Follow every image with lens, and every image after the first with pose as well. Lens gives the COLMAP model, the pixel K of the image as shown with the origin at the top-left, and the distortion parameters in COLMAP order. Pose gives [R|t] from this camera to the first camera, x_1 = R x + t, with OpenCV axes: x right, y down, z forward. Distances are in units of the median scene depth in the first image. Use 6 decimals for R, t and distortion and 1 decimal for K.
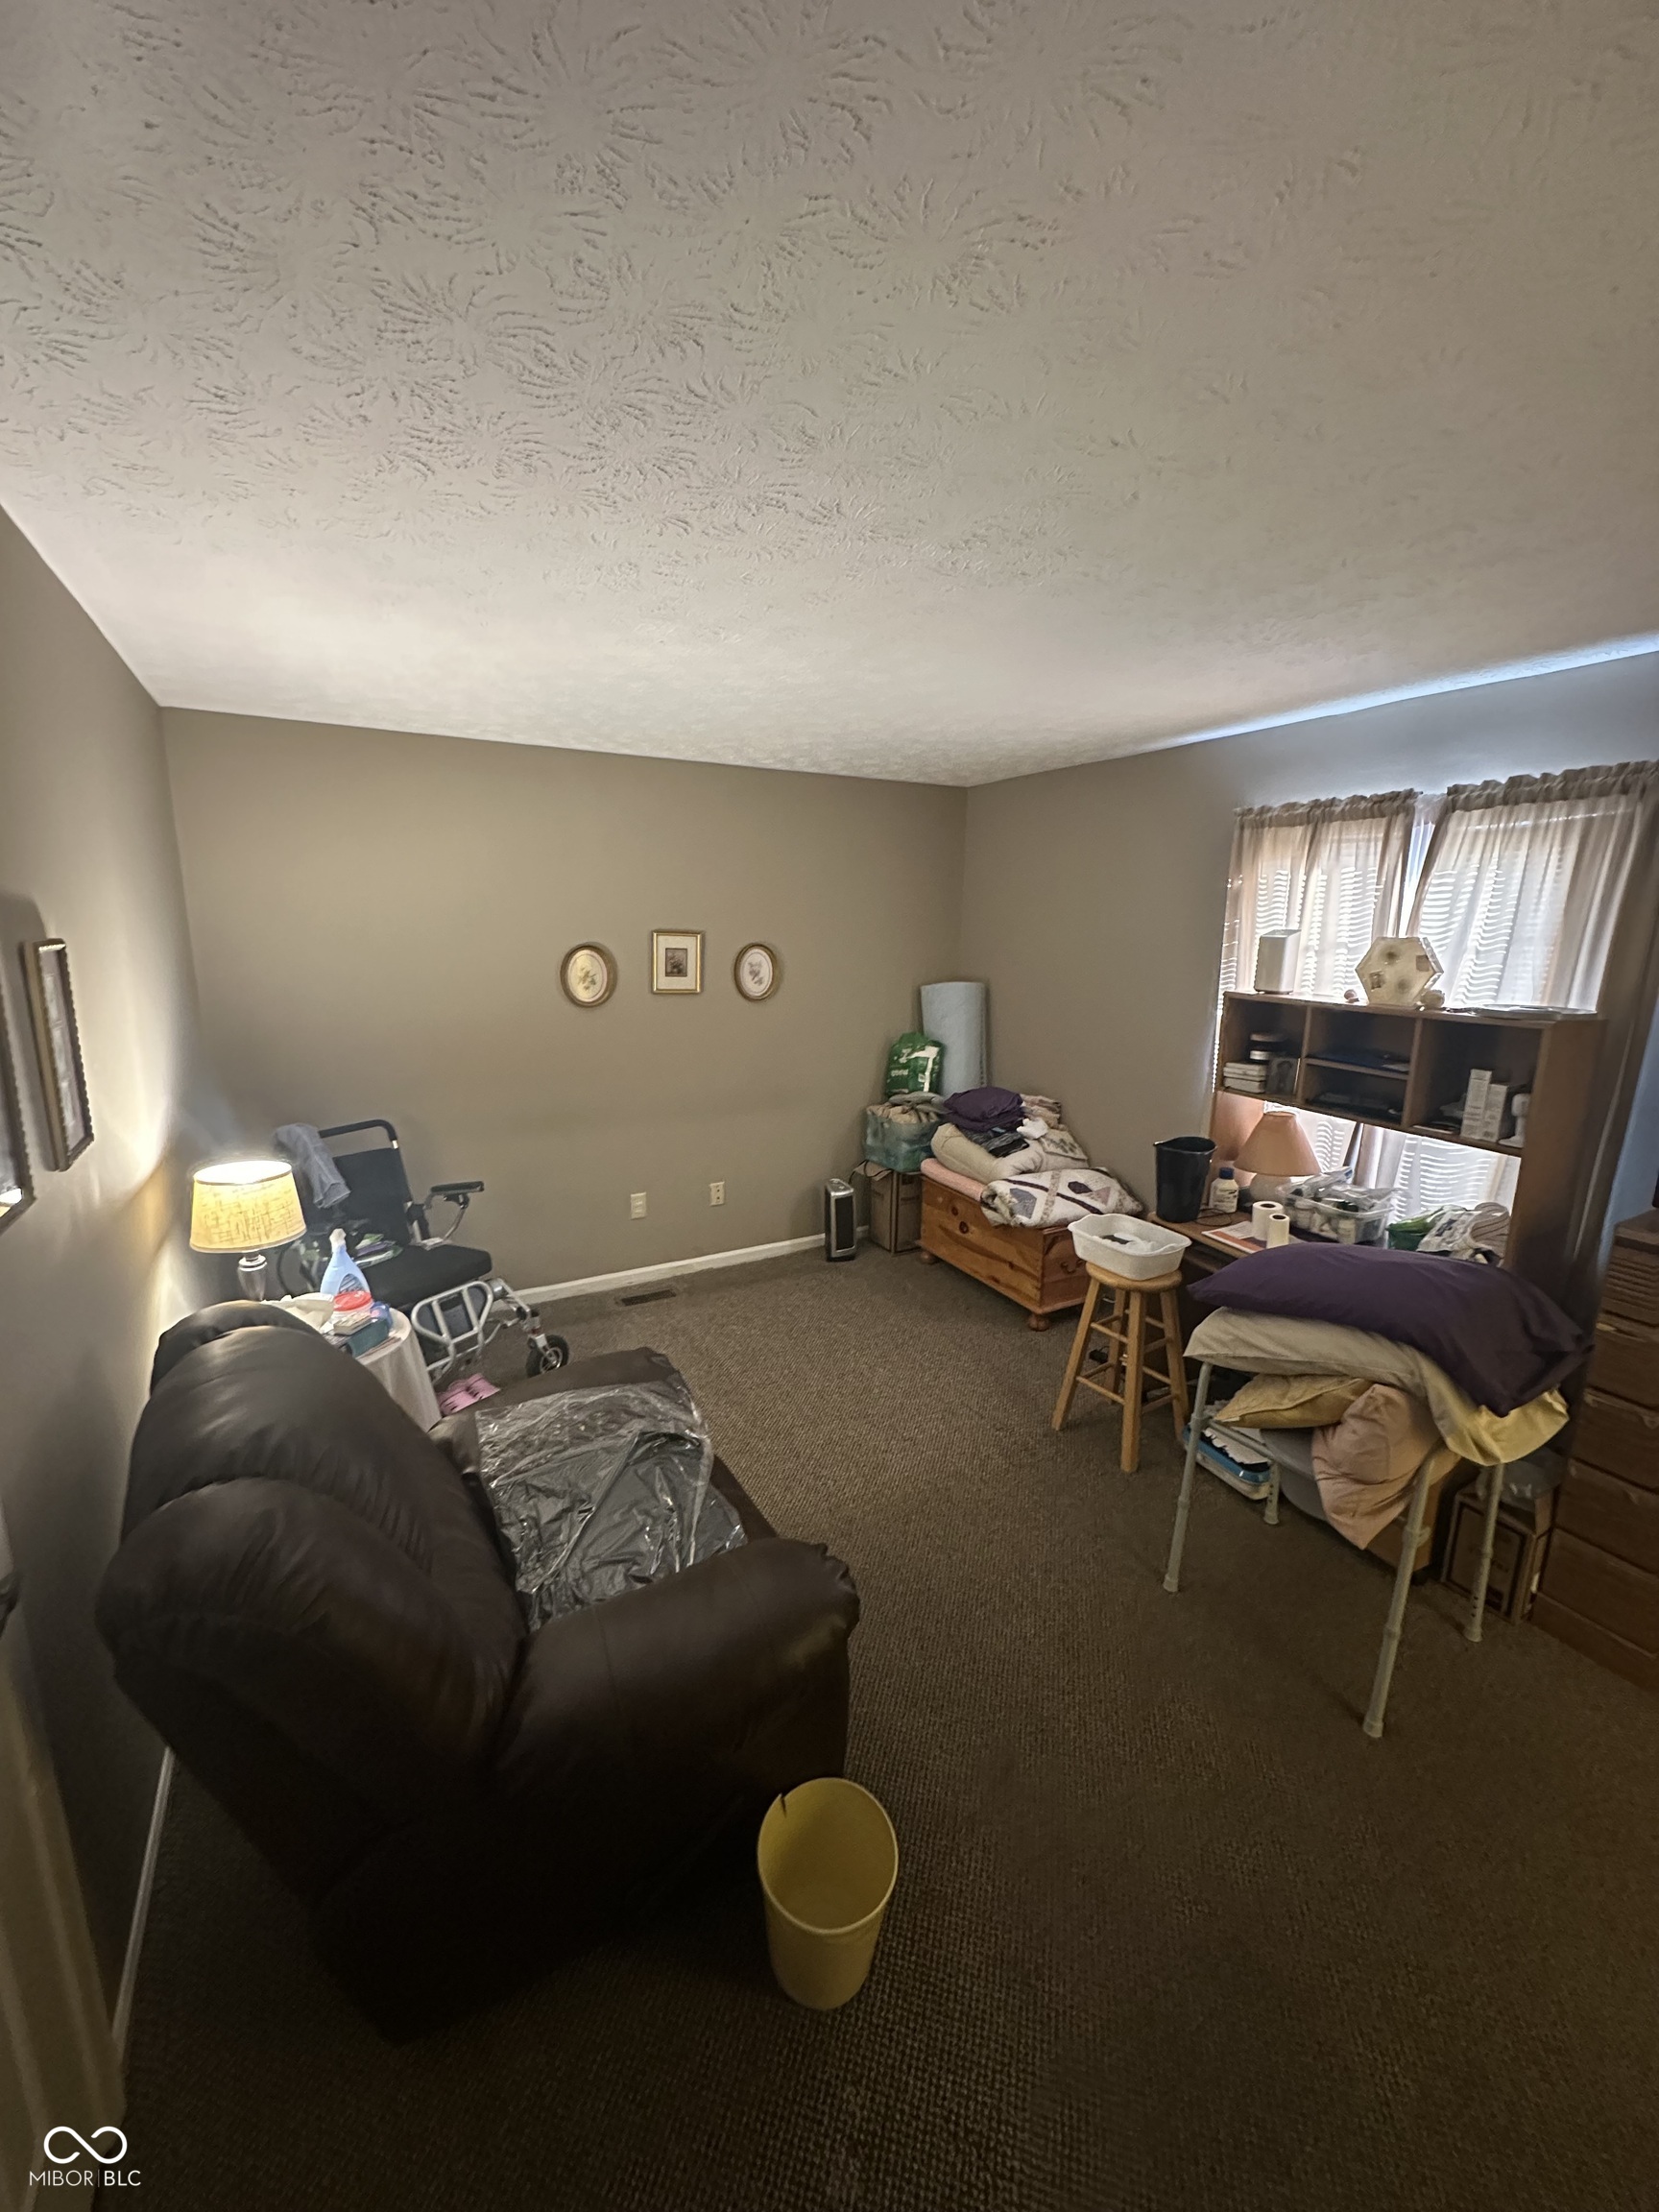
lens RADIAL K [[874.1, 0, 832.8], [0, 874.1, 1105.2], [0, 0, 1]] dist [-0.003477, 0.000696]
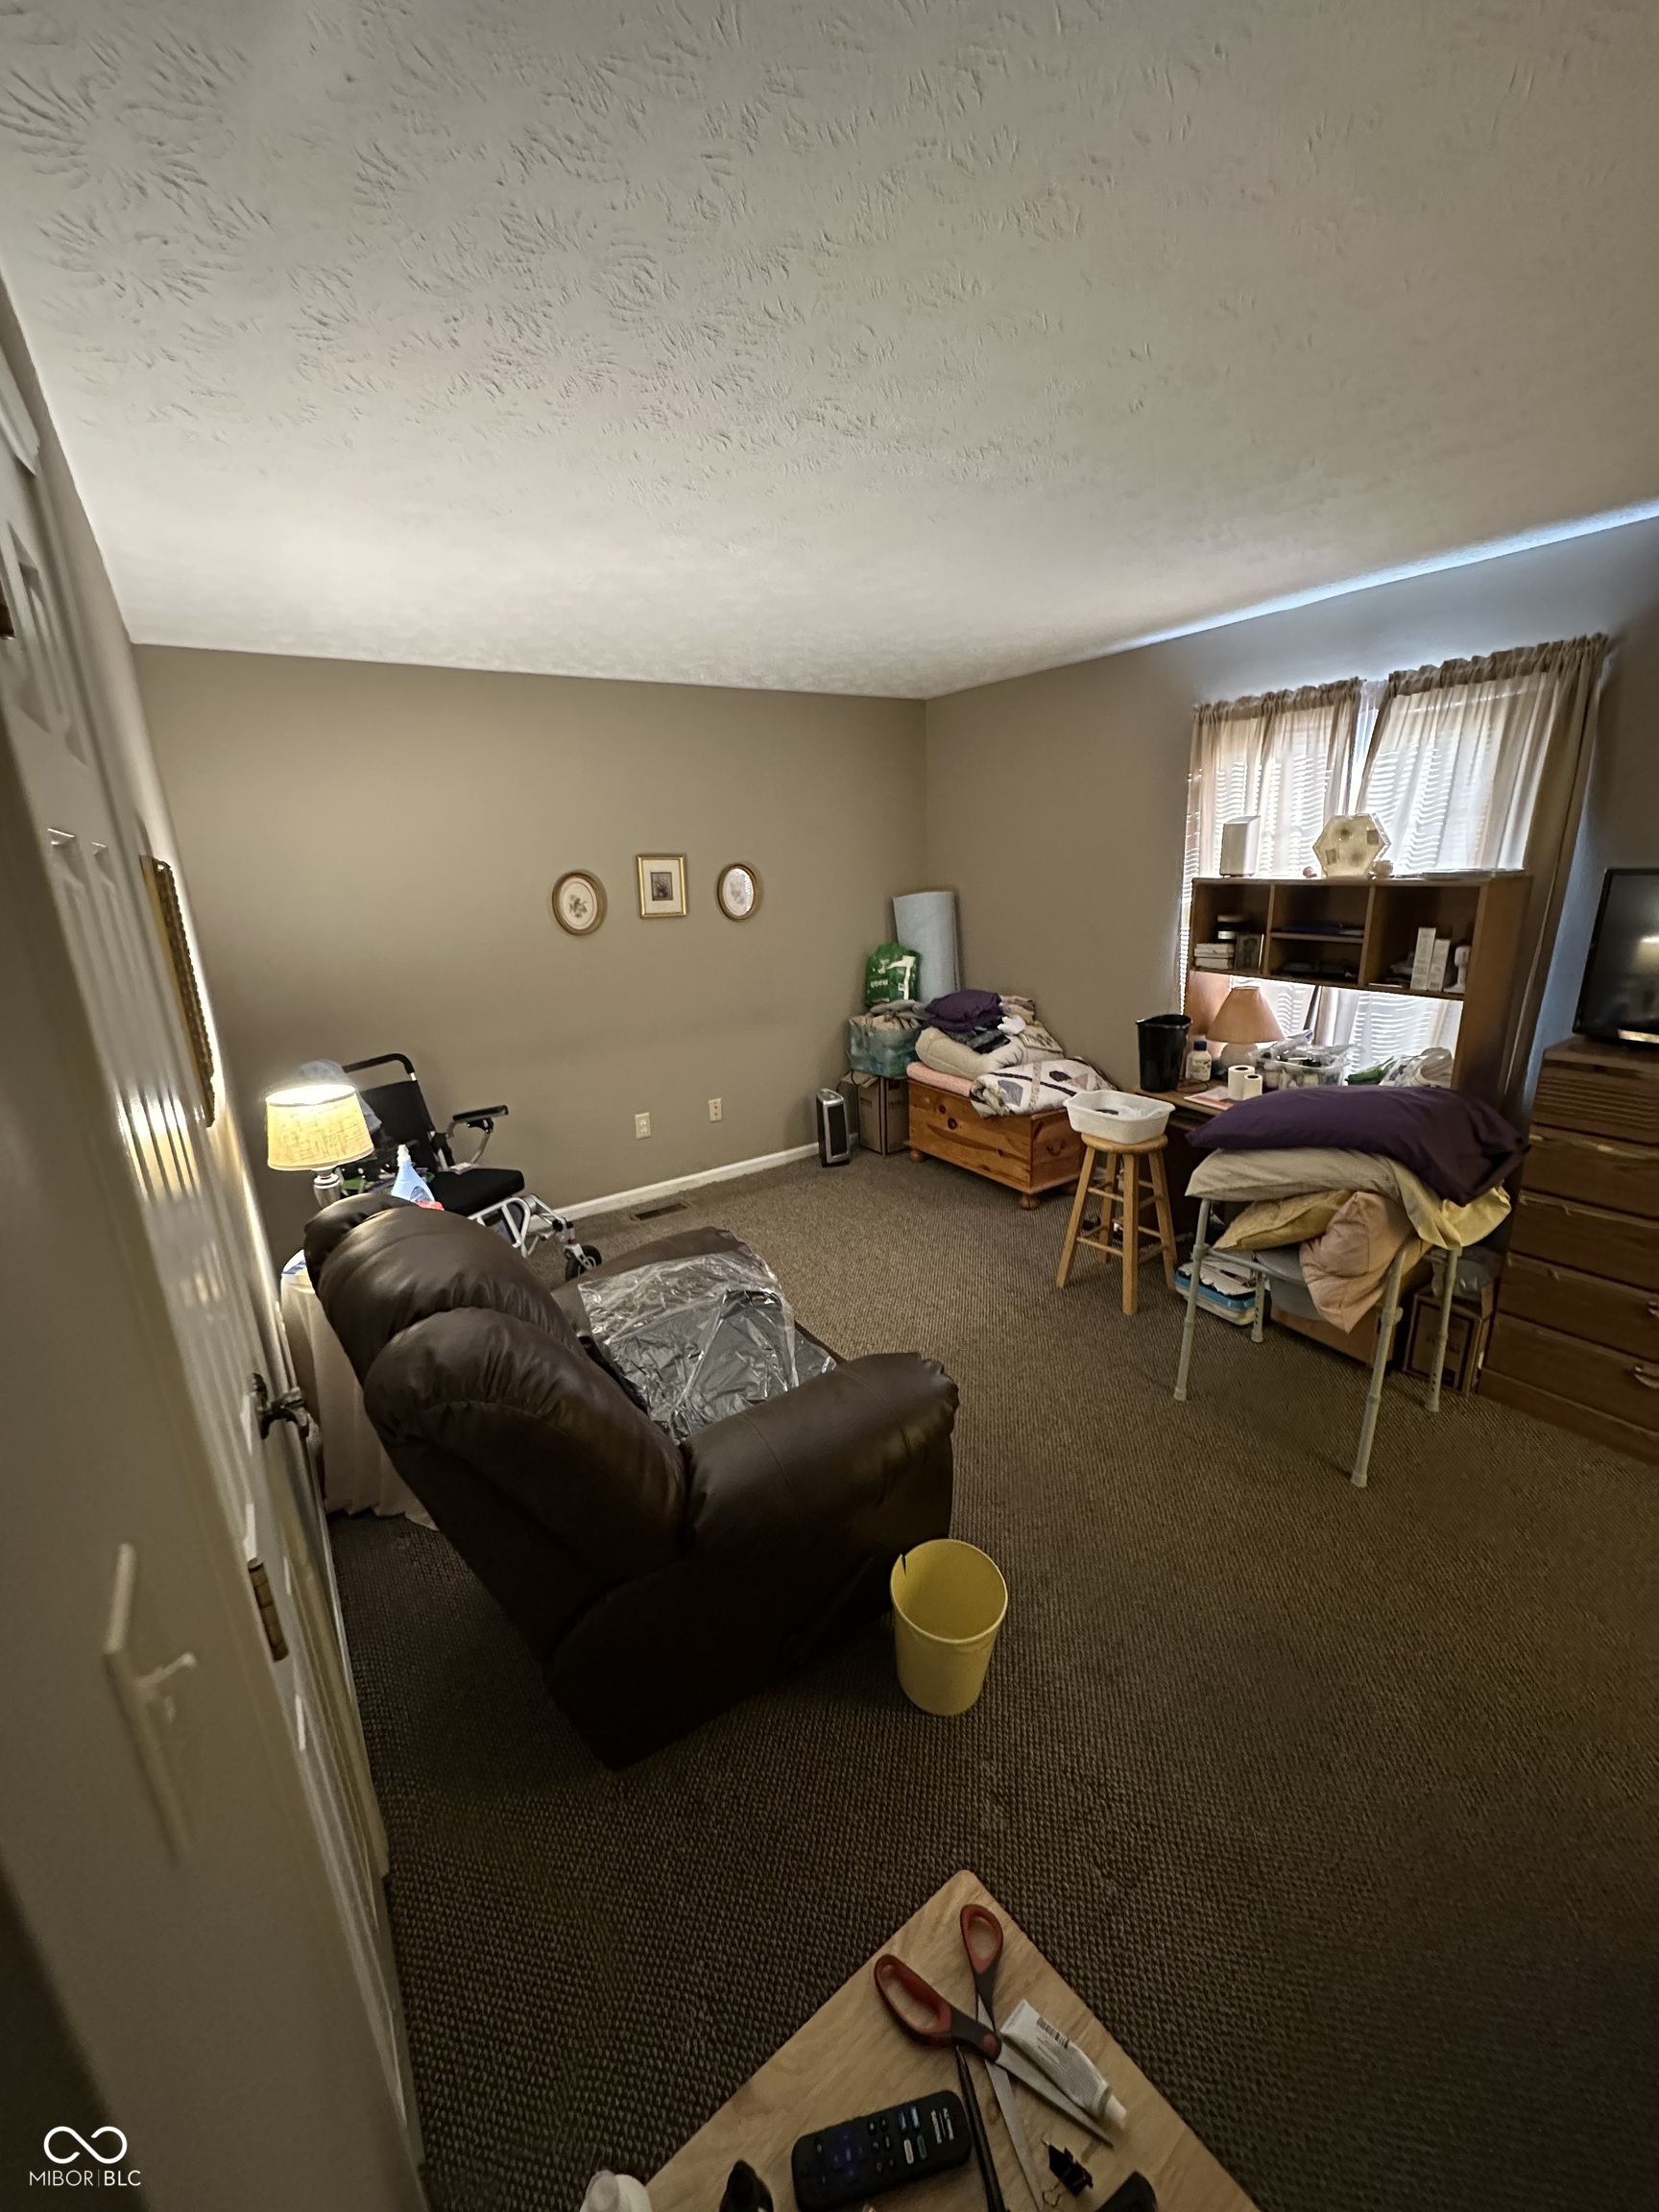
lens RADIAL K [[874.1, 0, 831.7], [0, 874.1, 1104.1], [0, 0, 1]] dist [-0.003477, 0.000696]
pose [[0.995092, -0.073029, 0.066778, -0.116355], [0.068166, 0.995042, 0.072416, 0.051550], [-0.071736, -0.067509, 0.995136, -0.085739]]
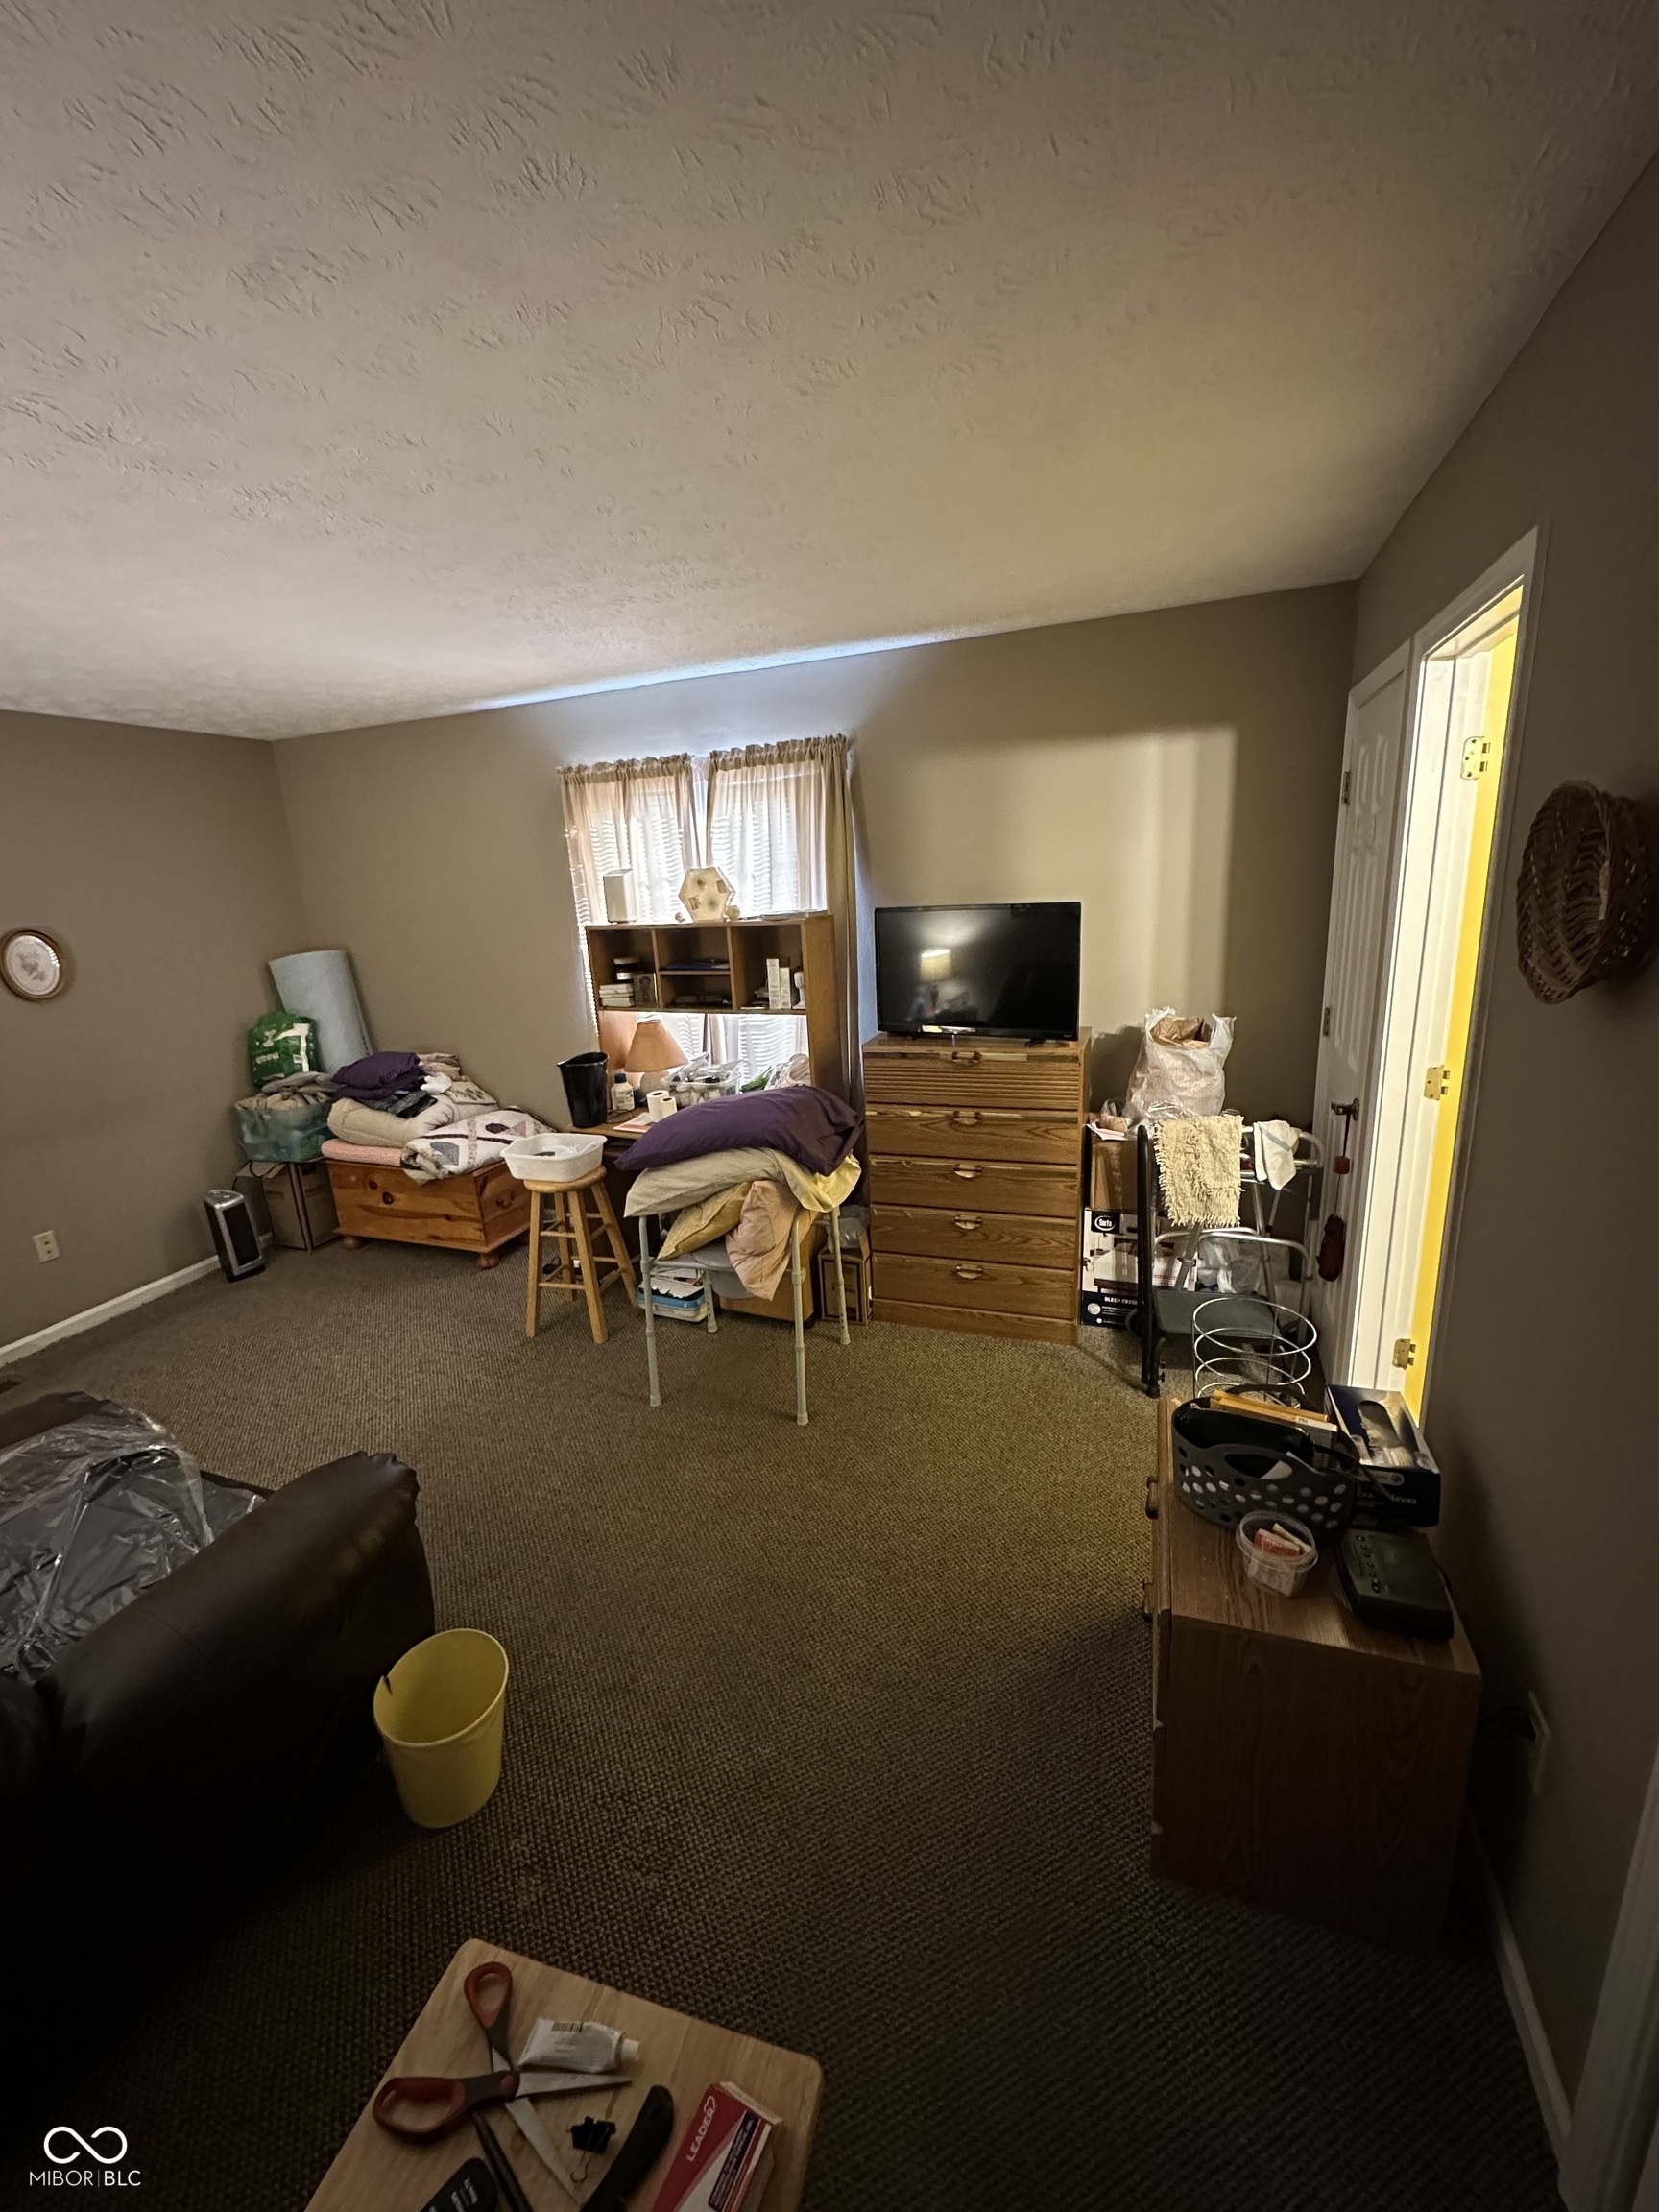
lens RADIAL K [[874.1, 0, 827.2], [0, 874.1, 1105.1], [0, 0, 1]] dist [-0.003477, 0.000696]
pose [[0.760049, -0.217182, 0.612501, -0.091973], [0.195643, 0.975248, 0.103034, 0.059383], [-0.619717, 0.041521, 0.783726, -0.133518]]
